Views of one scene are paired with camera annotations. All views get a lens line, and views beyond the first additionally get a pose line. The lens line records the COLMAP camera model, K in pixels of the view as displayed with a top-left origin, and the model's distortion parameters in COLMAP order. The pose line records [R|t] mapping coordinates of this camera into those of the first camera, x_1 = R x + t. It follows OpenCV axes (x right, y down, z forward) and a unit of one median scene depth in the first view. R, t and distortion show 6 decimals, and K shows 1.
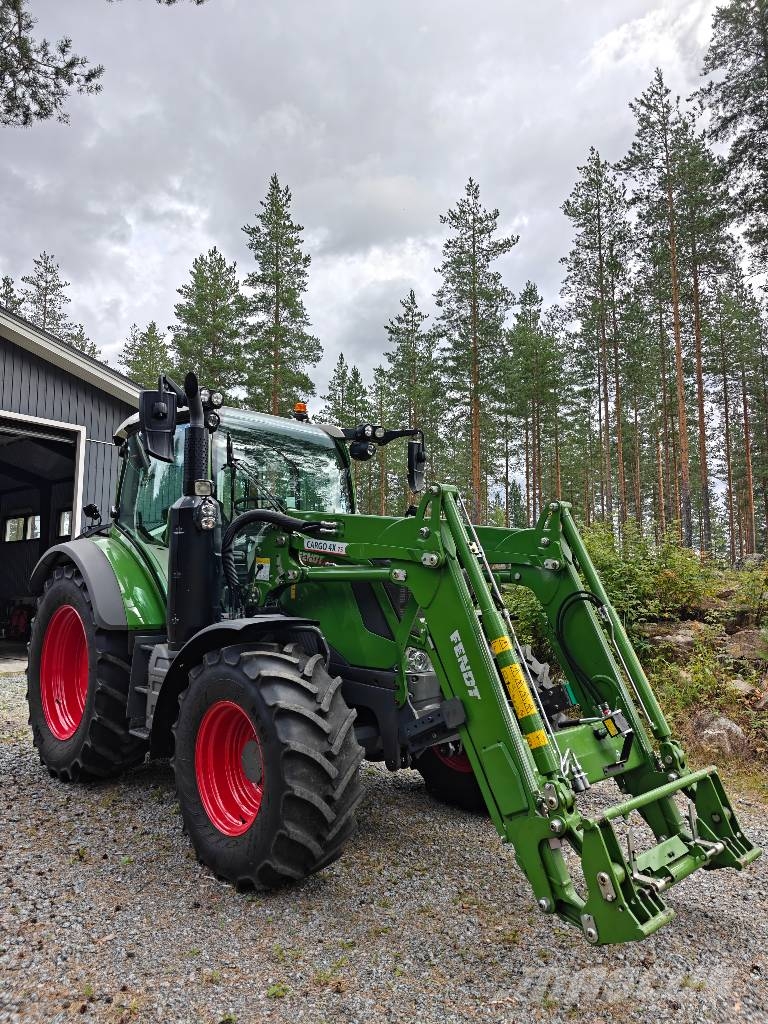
lens RADIAL K [[697.8, 0, 385.3], [0, 697.8, 506.4], [0, 0, 1]] dist [0.041404, -0.033907]
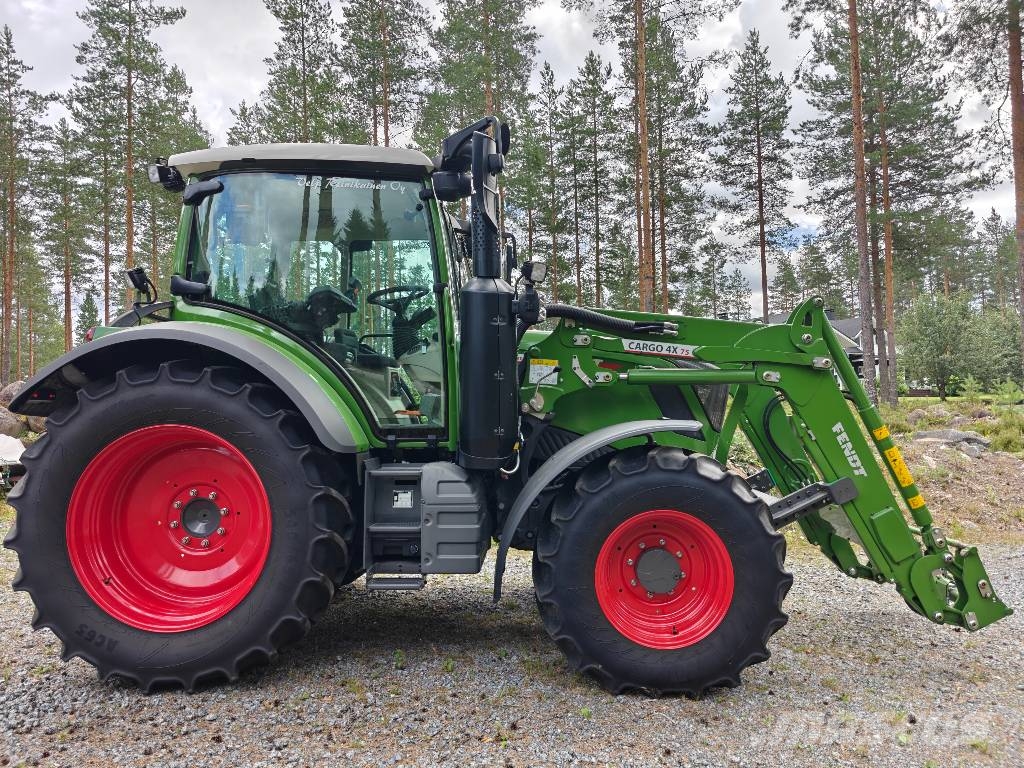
lens RADIAL K [[697.8, 0, 514.1], [0, 697.8, 389.4], [0, 0, 1]] dist [0.041404, -0.033907]
pose [[0.711060, 0.003990, 0.703120, -0.931487], [-0.057094, 0.997009, 0.052081, 0.076567], [-0.700810, -0.077177, 0.709161, 0.458391]]
